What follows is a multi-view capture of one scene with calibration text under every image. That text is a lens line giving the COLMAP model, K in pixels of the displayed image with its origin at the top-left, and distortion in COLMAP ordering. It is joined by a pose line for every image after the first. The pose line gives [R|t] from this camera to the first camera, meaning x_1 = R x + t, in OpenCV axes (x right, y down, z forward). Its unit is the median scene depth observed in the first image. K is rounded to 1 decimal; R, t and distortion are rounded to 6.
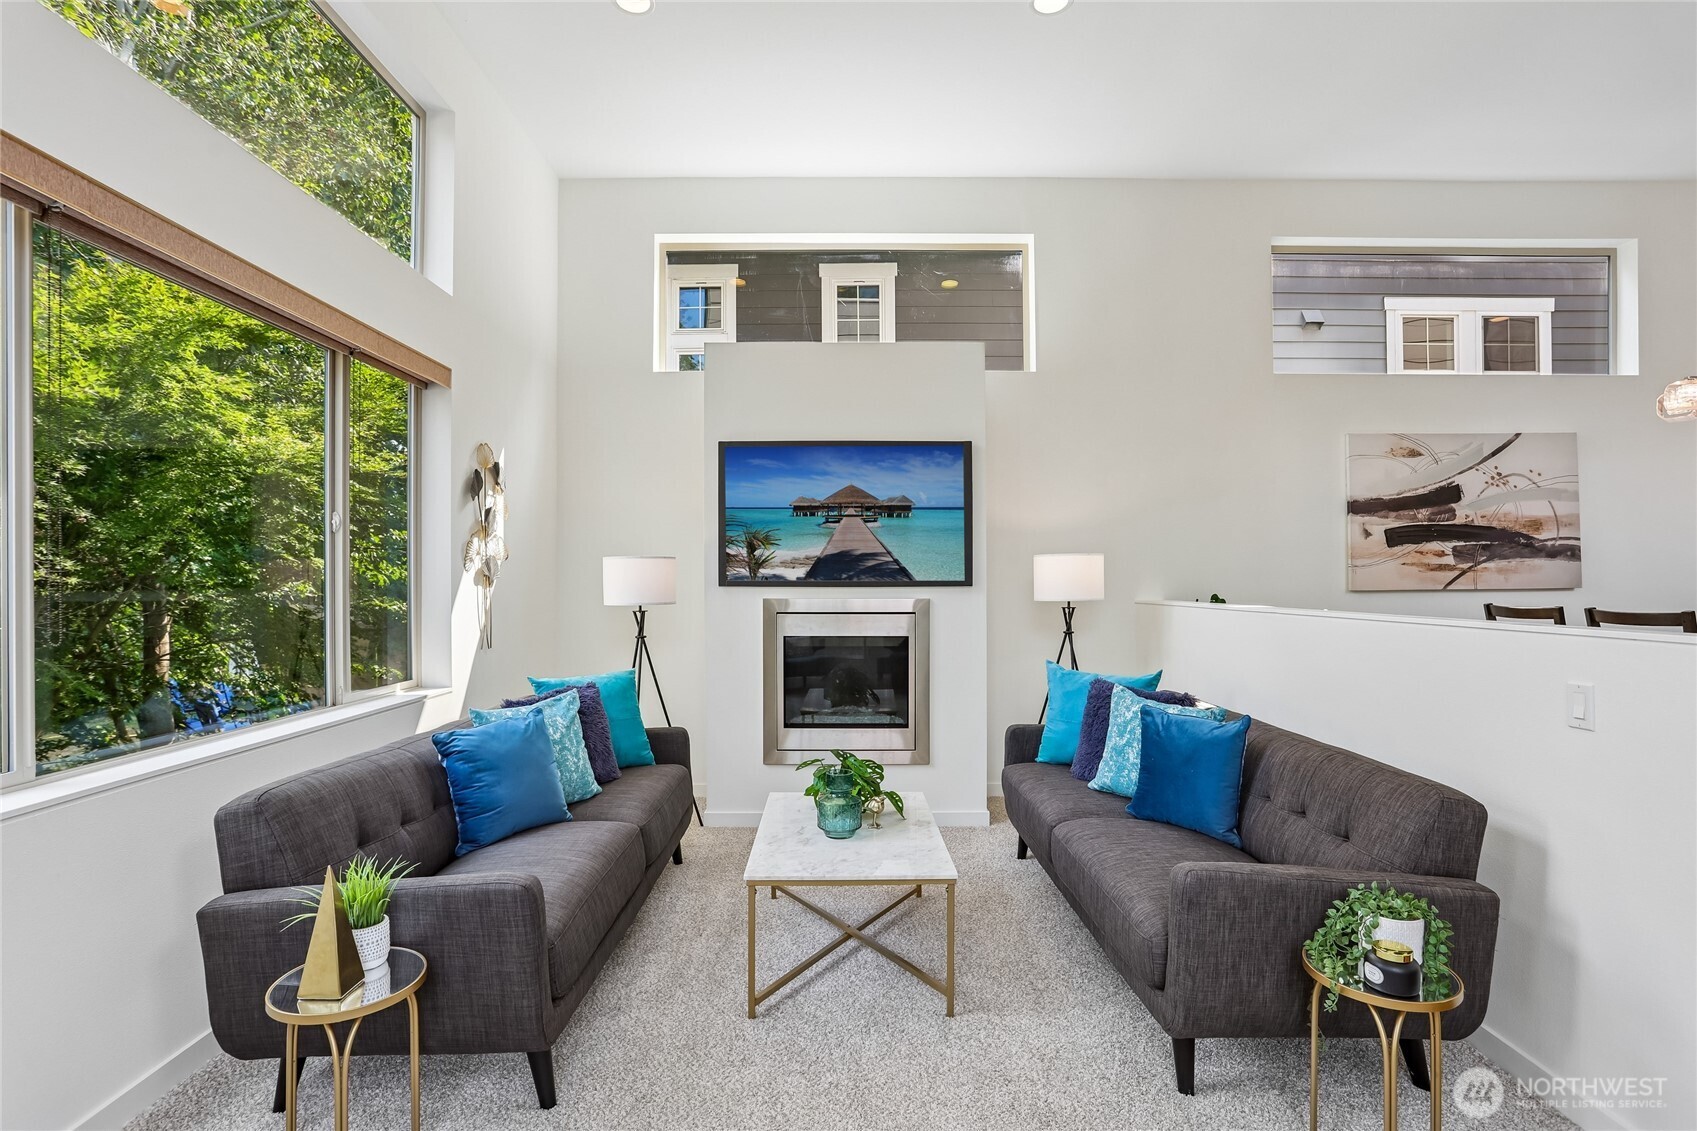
lens RADIAL K [[823.0, 0, 846.3], [0, 823.0, 575.9], [0, 0, 1]] dist [-0.067773, 0.035750]
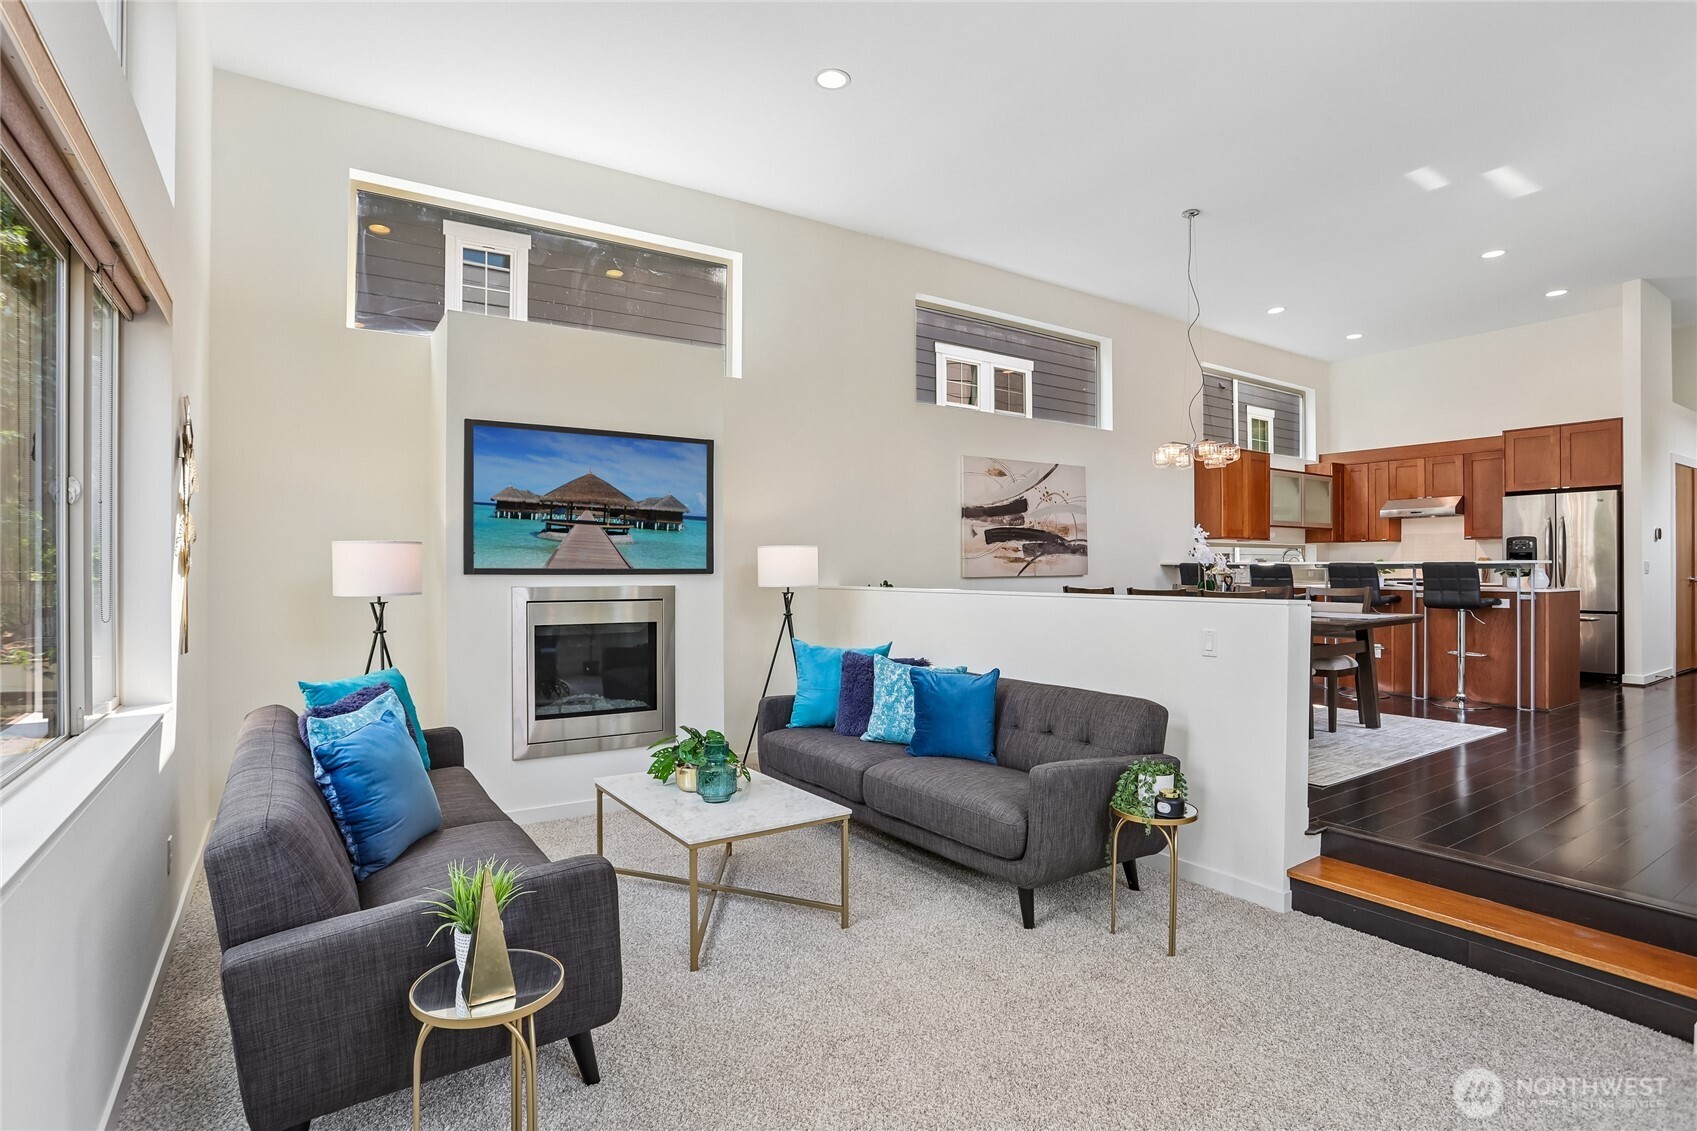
lens RADIAL K [[849.5, 0, 845.2], [0, 849.5, 569.0], [0, 0, 1]] dist [-0.089761, 0.044505]
pose [[0.830596, 0.001507, 0.556873, -0.288550], [-0.004427, 0.999983, 0.003897, 0.000550], [-0.556858, -0.005702, 0.830588, -0.020263]]
